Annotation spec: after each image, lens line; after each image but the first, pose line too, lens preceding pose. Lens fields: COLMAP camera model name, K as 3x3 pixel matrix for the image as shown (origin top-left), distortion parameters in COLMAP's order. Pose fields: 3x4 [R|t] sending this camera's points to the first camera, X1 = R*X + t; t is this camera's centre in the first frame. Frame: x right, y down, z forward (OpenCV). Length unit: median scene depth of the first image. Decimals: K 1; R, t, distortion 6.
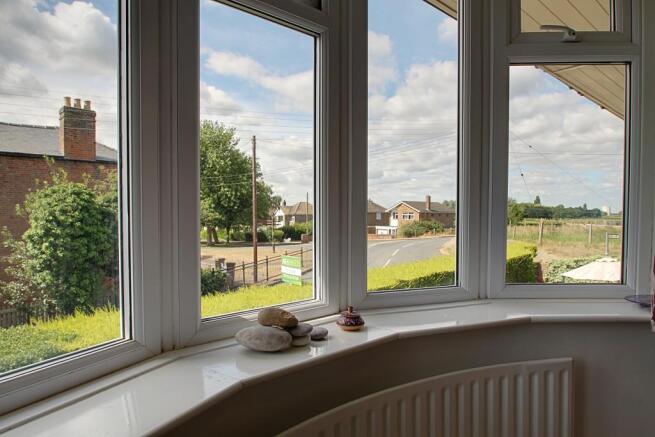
lens RADIAL K [[422.3, 0, 326.7], [0, 422.3, 217.5], [0, 0, 1]] dist [-0.019002, -0.004479]
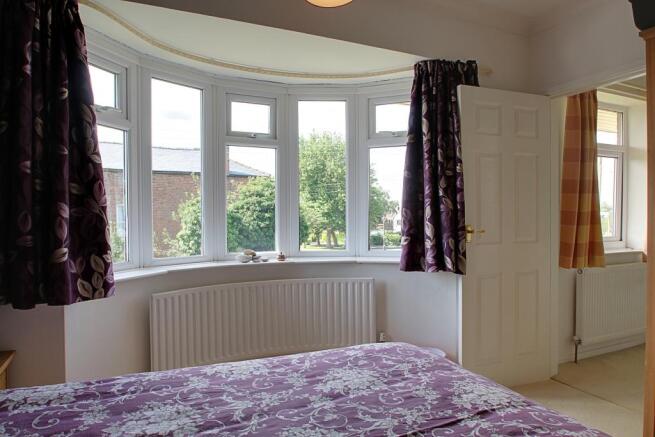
lens RADIAL K [[422.3, 0, 323.3], [0, 422.3, 218.7], [0, 0, 1]] dist [-0.019002, -0.004479]
pose [[0.956845, -0.003079, -0.290583, 0.091118], [0.000906, 0.999971, -0.007612, 0.001131], [0.290598, 0.007021, 0.956820, -0.125107]]
